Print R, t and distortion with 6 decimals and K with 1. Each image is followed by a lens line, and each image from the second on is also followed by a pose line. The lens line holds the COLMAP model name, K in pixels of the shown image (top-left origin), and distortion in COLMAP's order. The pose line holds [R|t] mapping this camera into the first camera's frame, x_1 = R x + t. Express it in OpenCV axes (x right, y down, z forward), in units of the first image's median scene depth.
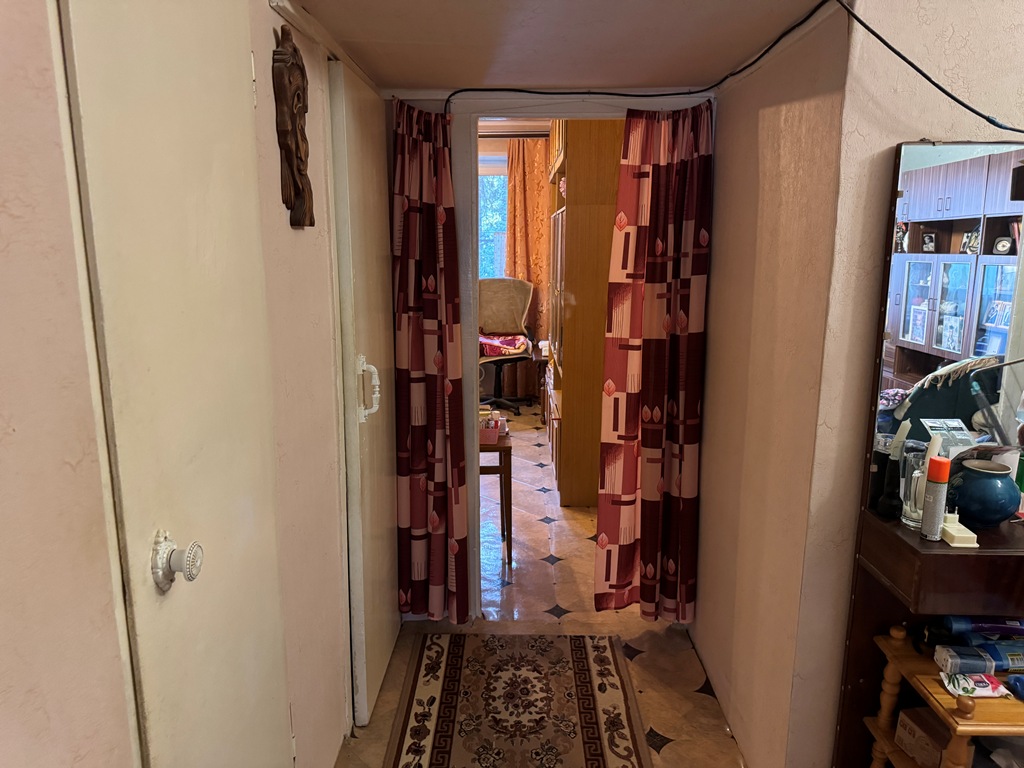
lens RADIAL K [[724.8, 0, 506.7], [0, 724.8, 382.6], [0, 0, 1]] dist [0.064159, -0.075438]
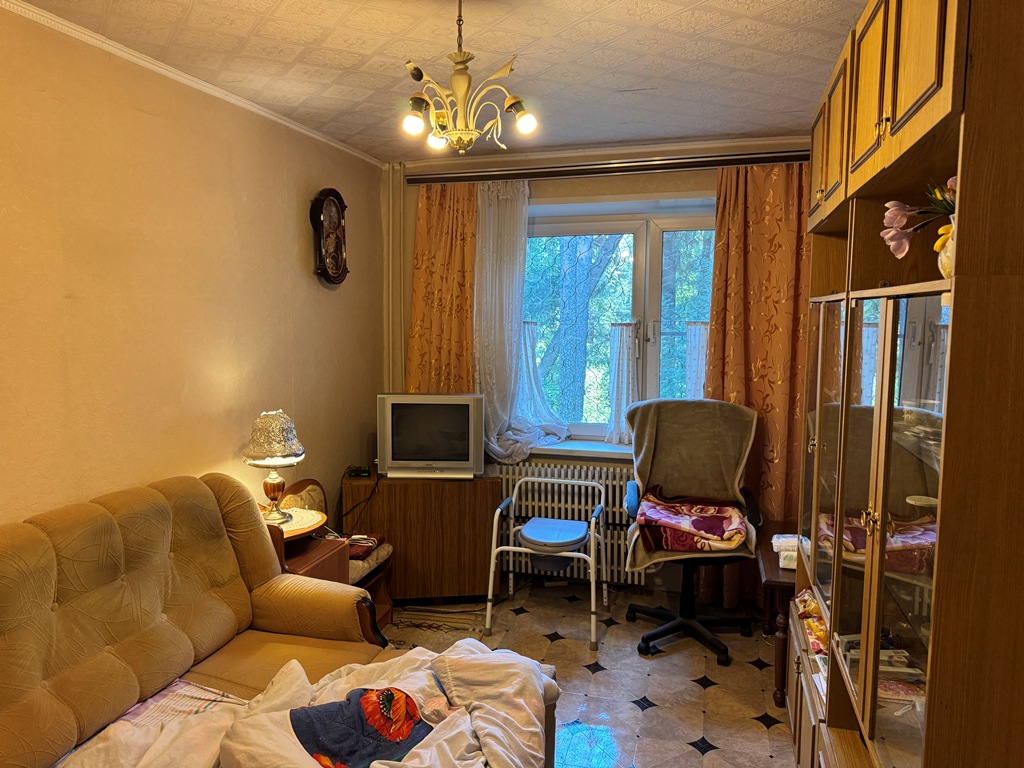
lens RADIAL K [[724.8, 0, 484.7], [0, 724.8, 381.3], [0, 0, 1]] dist [0.064159, -0.075438]
pose [[0.958329, 0.029330, -0.284159, -0.006574], [-0.057273, 0.994245, -0.090531, -0.104637], [0.279868, 0.103033, 0.954494, 0.427806]]
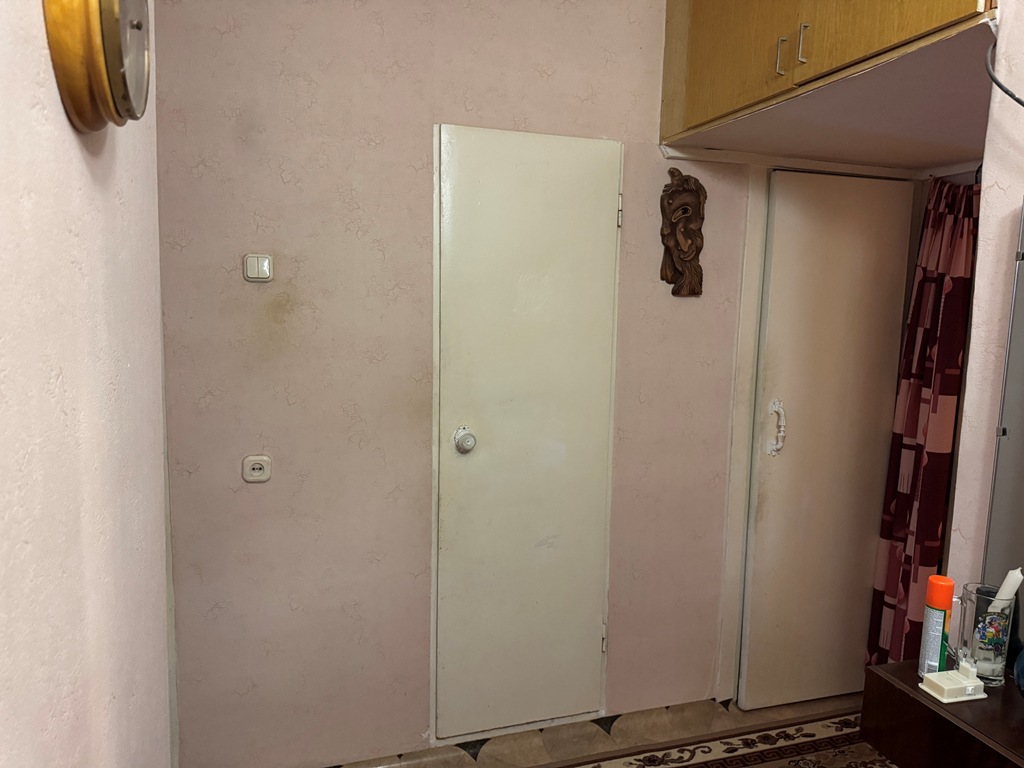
lens RADIAL K [[724.8, 0, 522.1], [0, 724.8, 386.0], [0, 0, 1]] dist [0.064159, -0.075438]
pose [[0.330791, 0.121054, -0.935908, 0.263198], [-0.209901, 0.976334, 0.052095, -0.010975], [0.920064, 0.179215, 0.348372, 0.058279]]
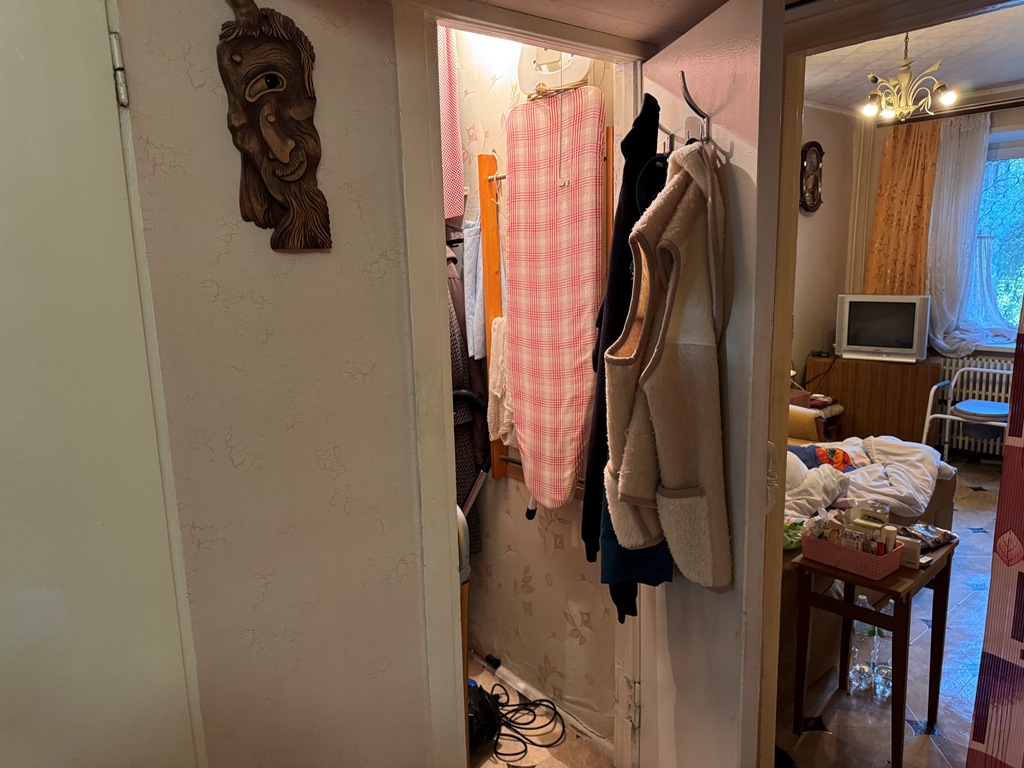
lens RADIAL K [[724.8, 0, 538.0], [0, 724.8, 396.4], [0, 0, 1]] dist [0.064159, -0.075438]
pose [[0.674083, 0.121344, -0.728621, 0.123969], [-0.117398, 0.991476, 0.056510, -0.034588], [0.729267, 0.047446, 0.682582, 0.174370]]
